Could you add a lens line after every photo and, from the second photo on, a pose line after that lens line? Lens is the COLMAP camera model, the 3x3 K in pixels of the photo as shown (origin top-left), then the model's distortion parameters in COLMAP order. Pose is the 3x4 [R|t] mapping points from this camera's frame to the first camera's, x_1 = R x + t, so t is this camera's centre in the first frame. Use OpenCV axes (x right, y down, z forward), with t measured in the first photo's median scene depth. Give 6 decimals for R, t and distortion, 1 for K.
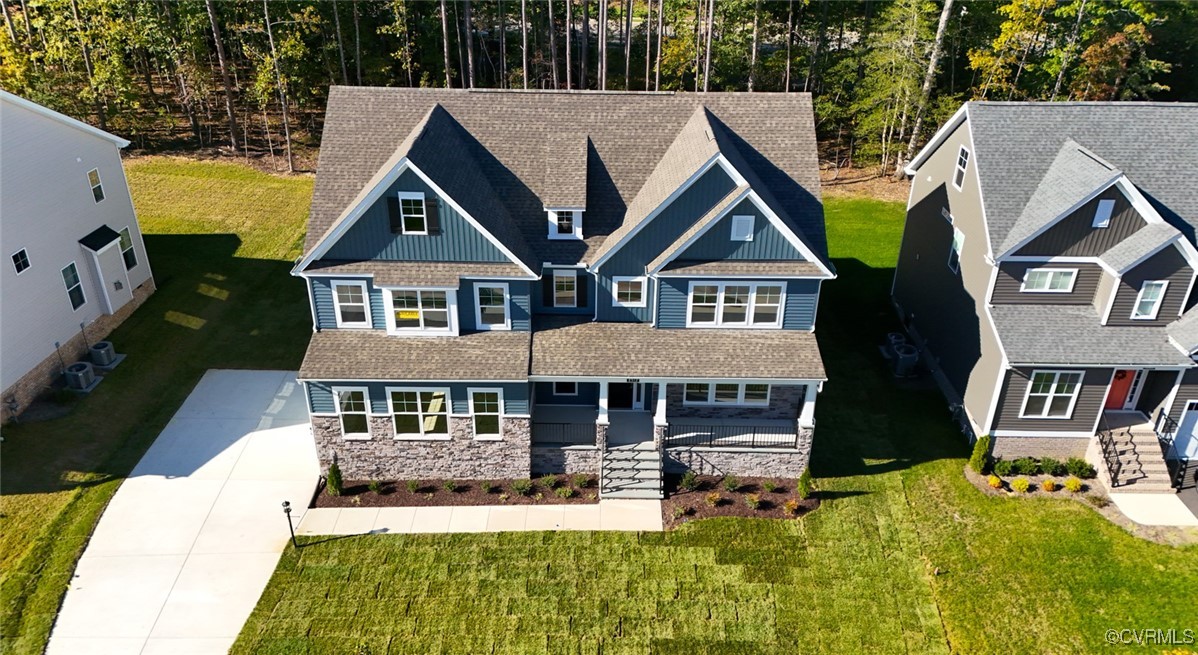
lens RADIAL K [[810.4, 0, 596.4], [0, 810.4, 327.5], [0, 0, 1]] dist [0.033959, 0.002231]
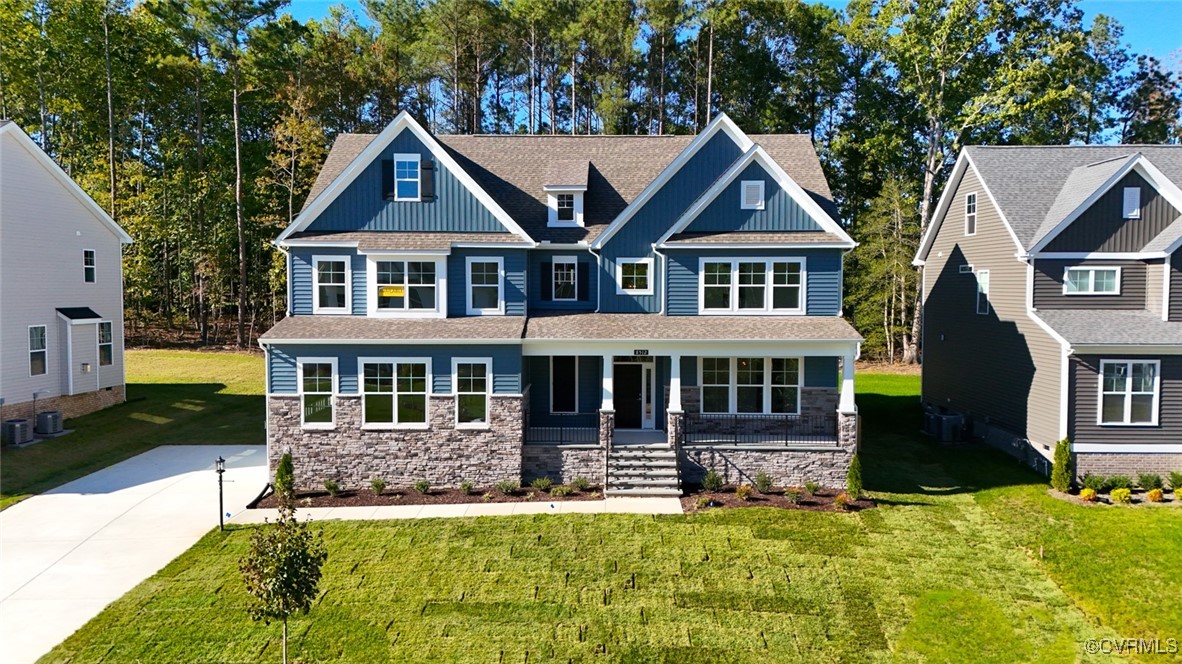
lens RADIAL K [[813.2, 0, 588.8], [0, 813.2, 332.2], [0, 0, 1]] dist [0.033749, -0.009692]
pose [[0.999916, -0.006627, -0.011165, -0.001449], [0.001492, 0.912868, -0.408252, 0.392184], [0.012897, 0.408201, 0.912801, 0.184464]]
